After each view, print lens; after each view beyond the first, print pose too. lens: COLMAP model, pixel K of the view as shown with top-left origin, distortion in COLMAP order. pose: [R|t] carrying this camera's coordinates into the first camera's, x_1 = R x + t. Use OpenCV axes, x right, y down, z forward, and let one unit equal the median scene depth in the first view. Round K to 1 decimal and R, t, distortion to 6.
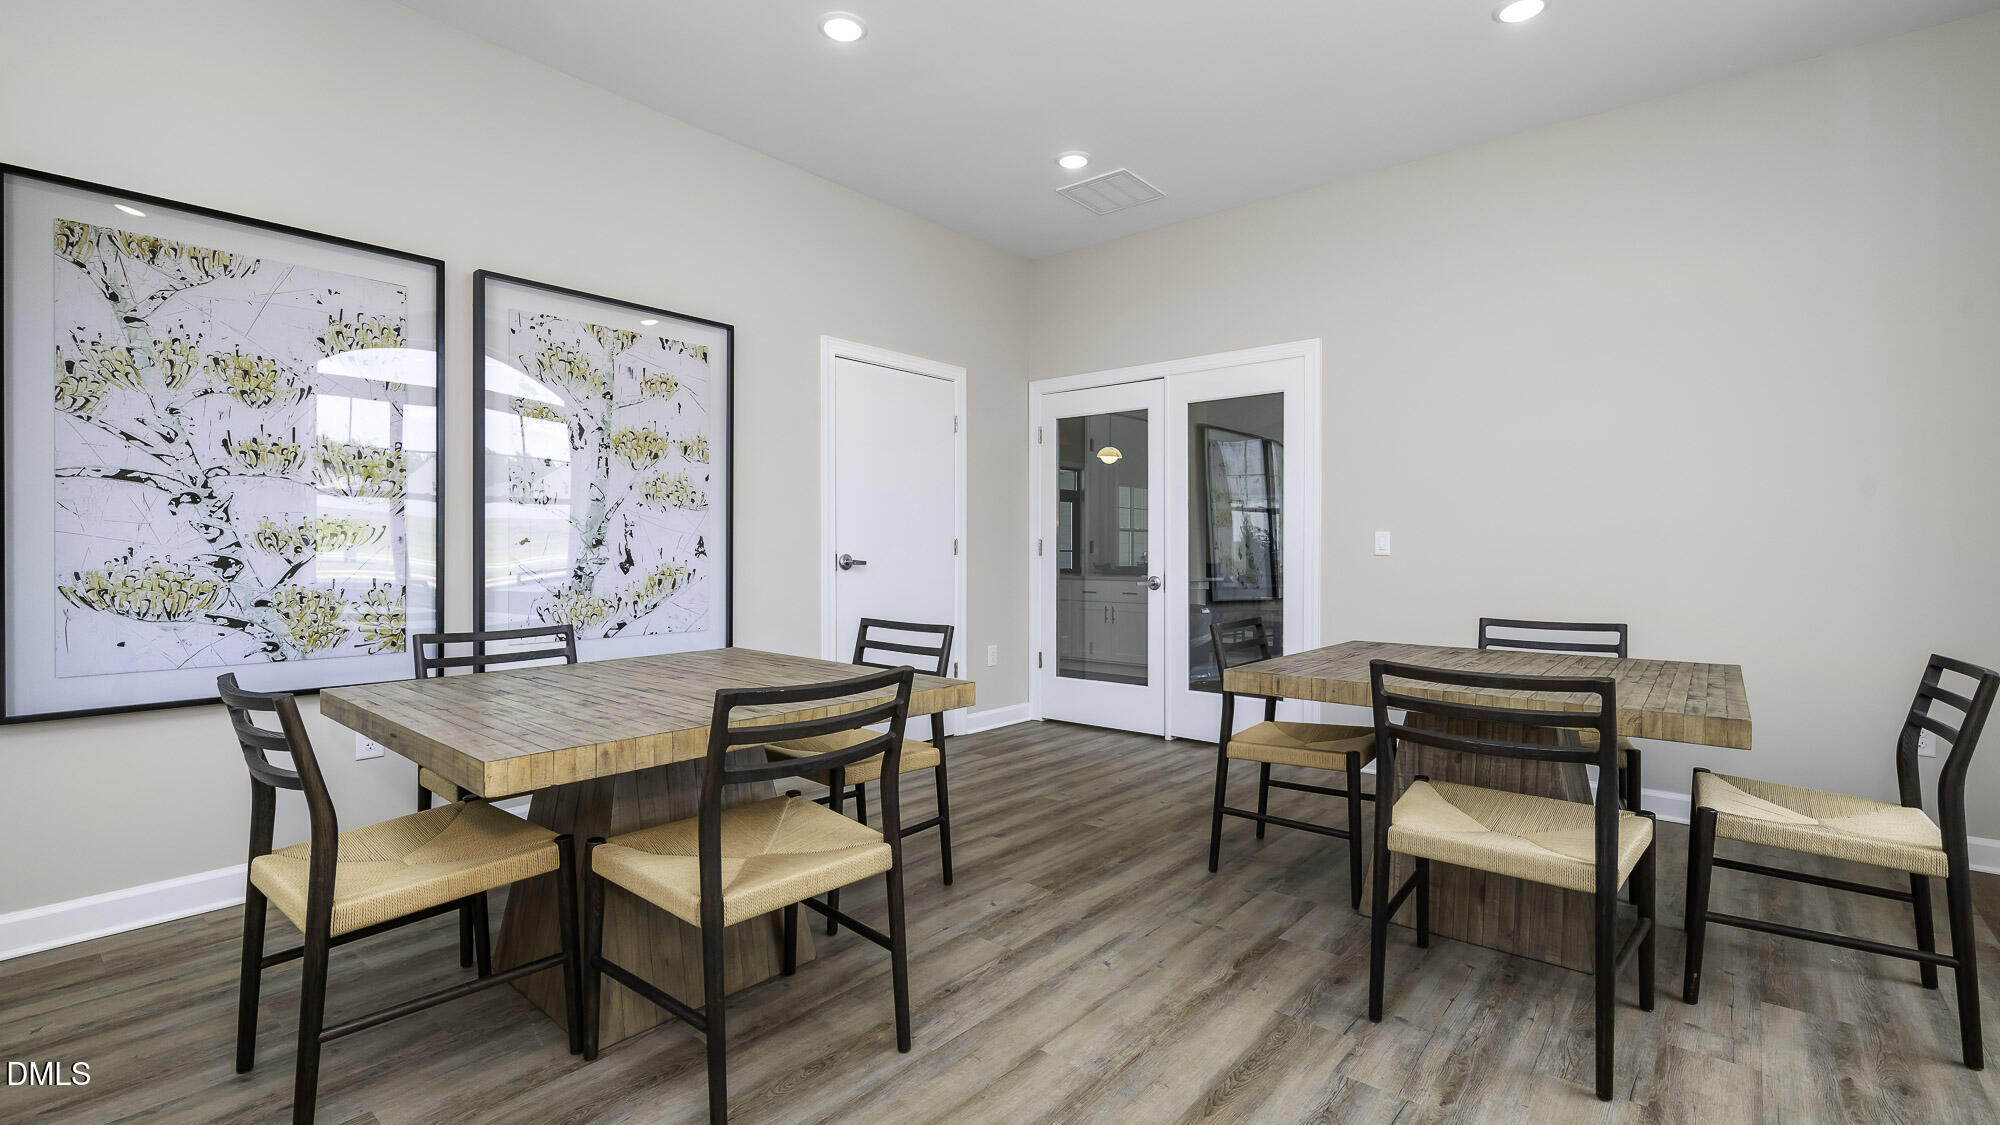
lens RADIAL K [[885.6, 0, 987.9], [0, 885.6, 562.2], [0, 0, 1]] dist [-0.000558, -0.000579]
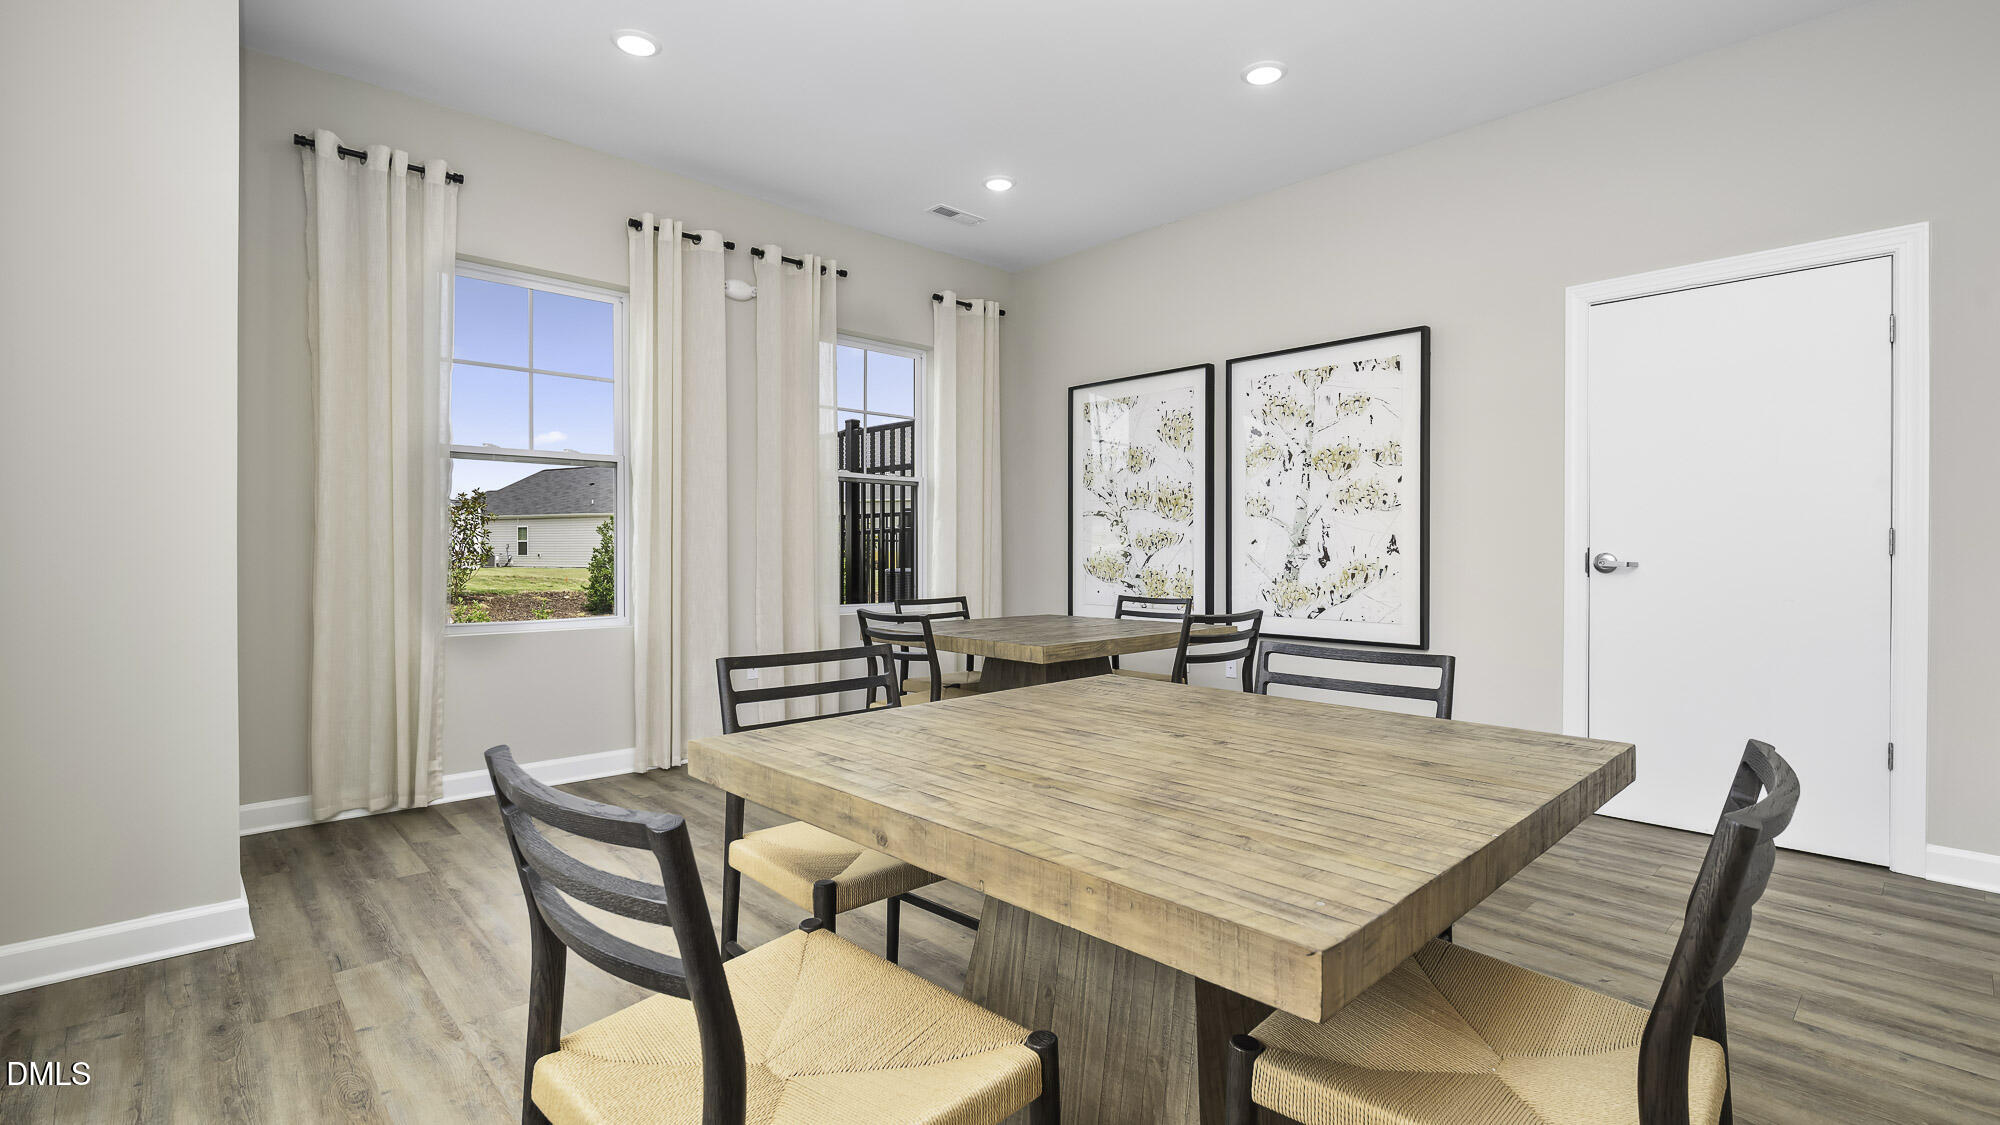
lens RADIAL K [[885.6, 0, 988.0], [0, 885.6, 549.6], [0, 0, 1]] dist [-0.000558, -0.000579]
pose [[-0.099371, 0.011253, -0.994987, 0.849261], [-0.001481, 0.999933, 0.011457, -0.024748], [0.995049, 0.002612, -0.099347, 0.667325]]
